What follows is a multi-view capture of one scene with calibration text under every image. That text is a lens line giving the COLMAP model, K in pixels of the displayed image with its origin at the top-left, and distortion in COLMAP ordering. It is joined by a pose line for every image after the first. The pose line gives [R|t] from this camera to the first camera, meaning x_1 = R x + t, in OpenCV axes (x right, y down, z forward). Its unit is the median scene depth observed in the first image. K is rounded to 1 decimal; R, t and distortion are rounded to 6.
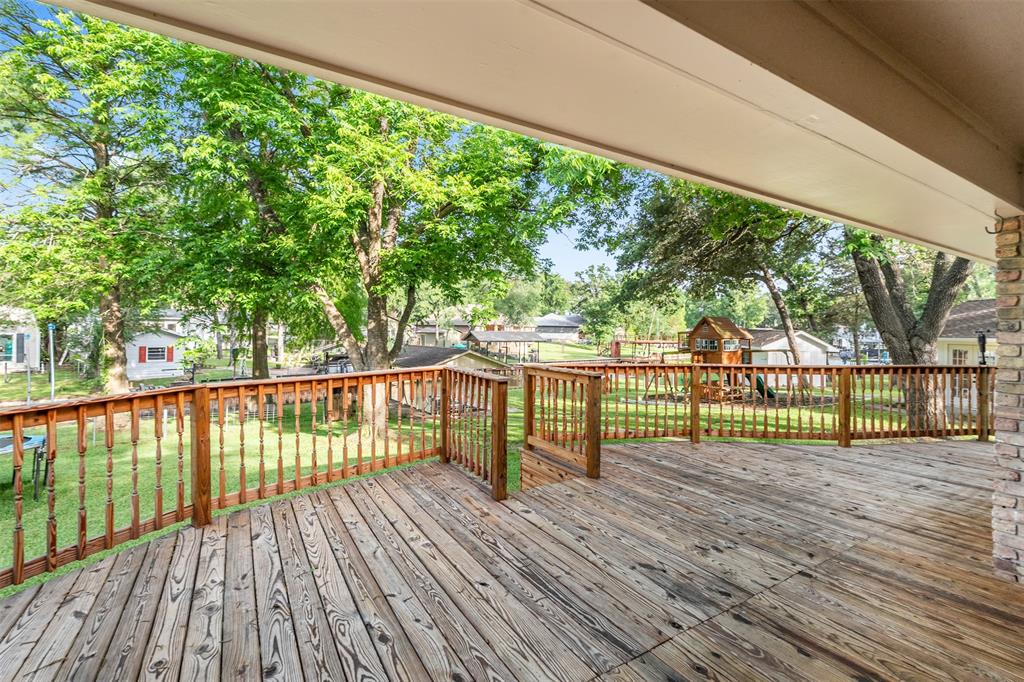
lens RADIAL K [[455.7, 0, 512.3], [0, 455.7, 315.9], [0, 0, 1]] dist [-0.002799, -0.000254]
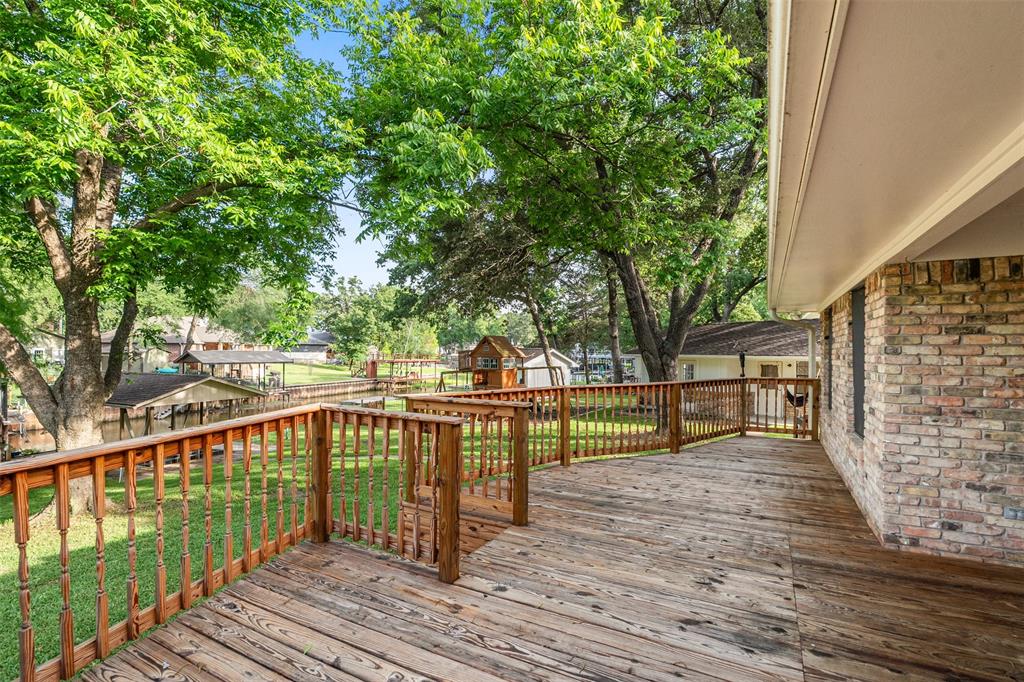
lens RADIAL K [[477.1, 0, 512.0], [0, 477.1, 341.0], [0, 0, 1]] dist [-0.002417, -0.000011]
pose [[0.859872, 0.004740, 0.510487, -0.284223], [-0.012980, 0.999837, 0.012581, -0.003137], [-0.510344, -0.017444, 0.859793, 0.229387]]
